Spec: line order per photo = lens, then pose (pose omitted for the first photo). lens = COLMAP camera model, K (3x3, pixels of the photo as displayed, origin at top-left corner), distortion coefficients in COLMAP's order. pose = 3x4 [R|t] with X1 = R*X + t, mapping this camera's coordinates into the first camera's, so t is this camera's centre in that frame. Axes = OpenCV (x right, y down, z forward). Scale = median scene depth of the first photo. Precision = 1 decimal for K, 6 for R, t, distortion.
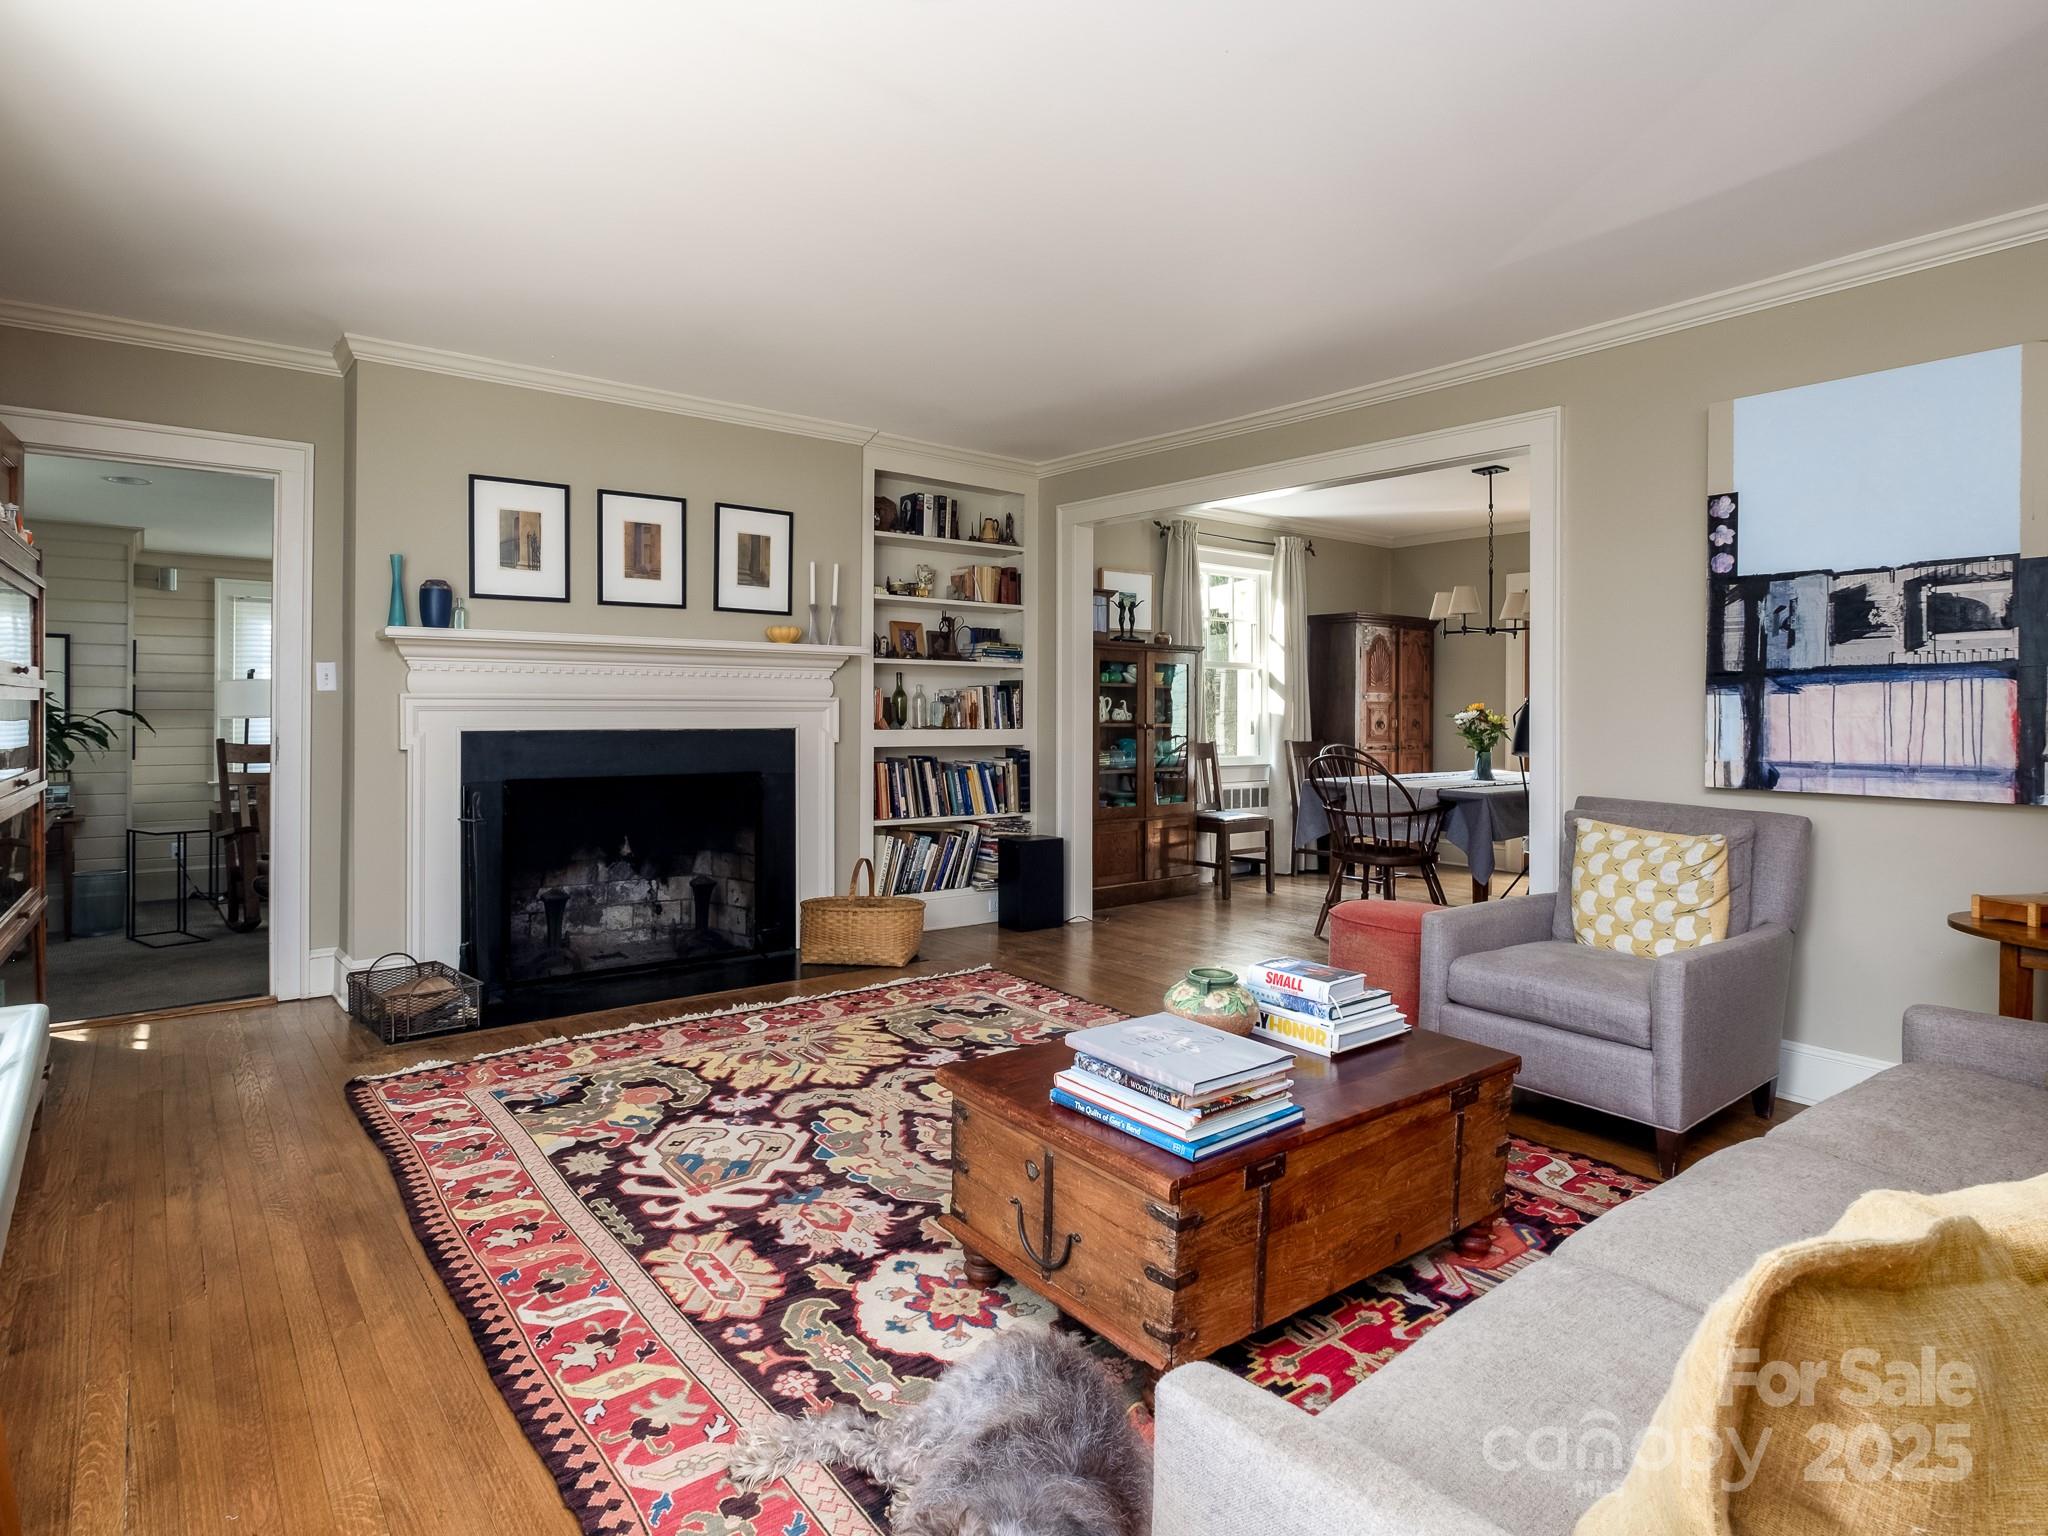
lens RADIAL K [[1105.7, 0, 971.7], [0, 1105.7, 707.5], [0, 0, 1]] dist [-0.005187, -0.001236]
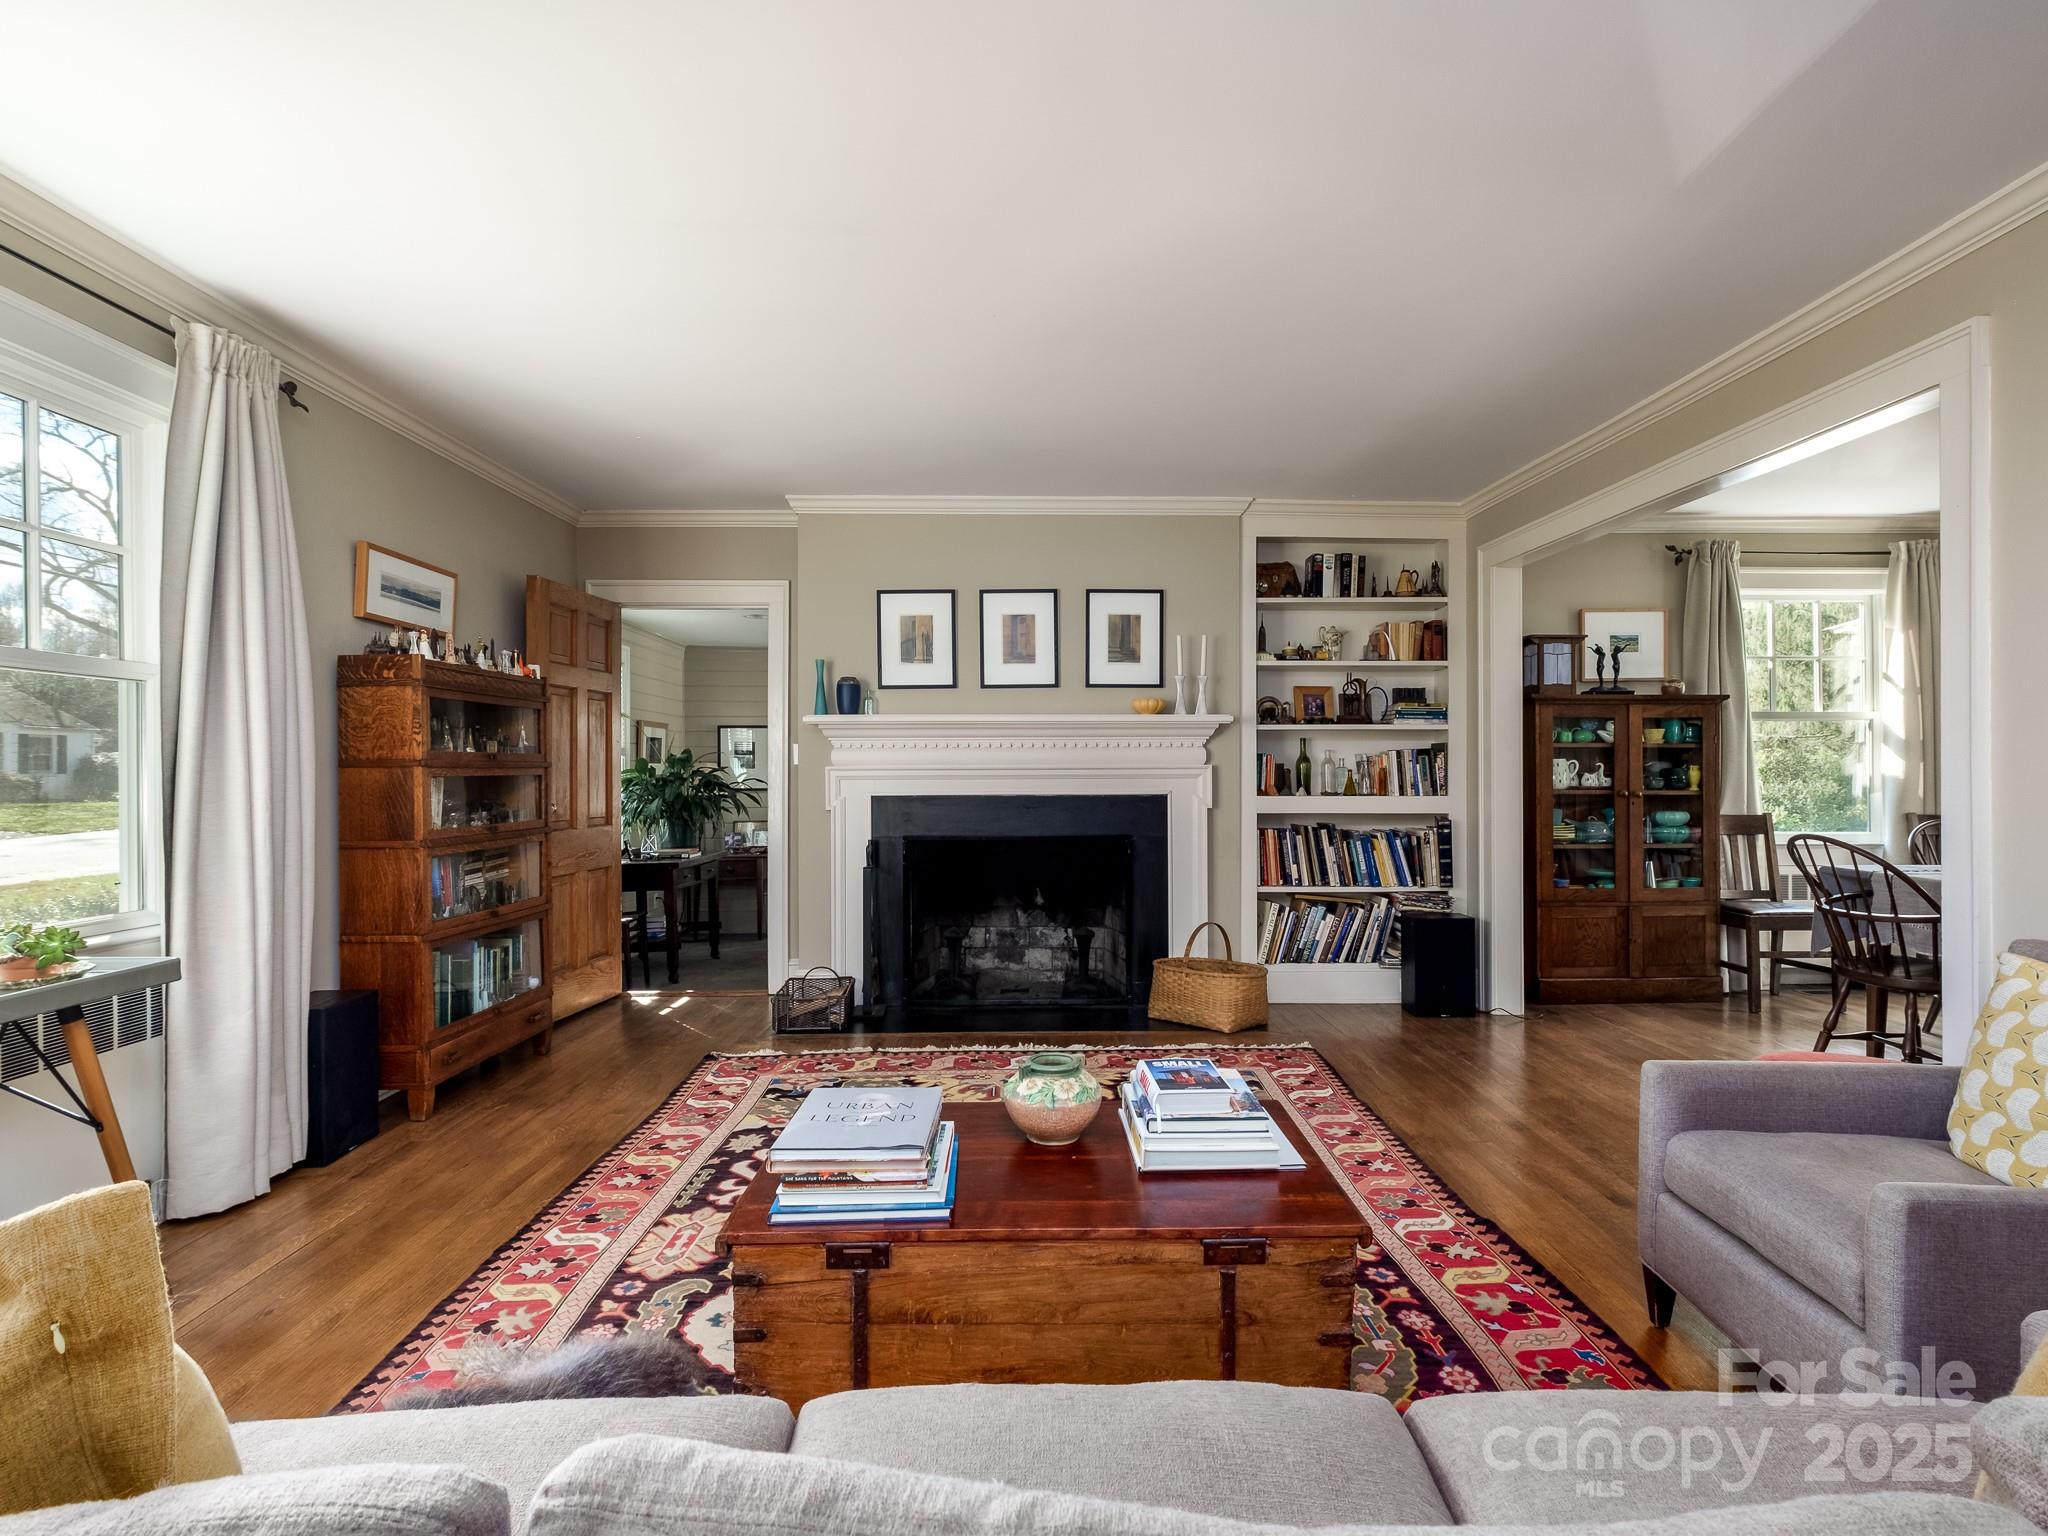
lens RADIAL K [[1045.9, 0, 1035.4], [0, 1045.9, 771.0], [0, 0, 1]] dist [0.005089, 0.000457]
pose [[0.815825, -0.008241, -0.578240, 0.308775], [0.007638, 0.999965, -0.003476, -0.001033], [0.578248, -0.001581, 0.815859, 0.112418]]
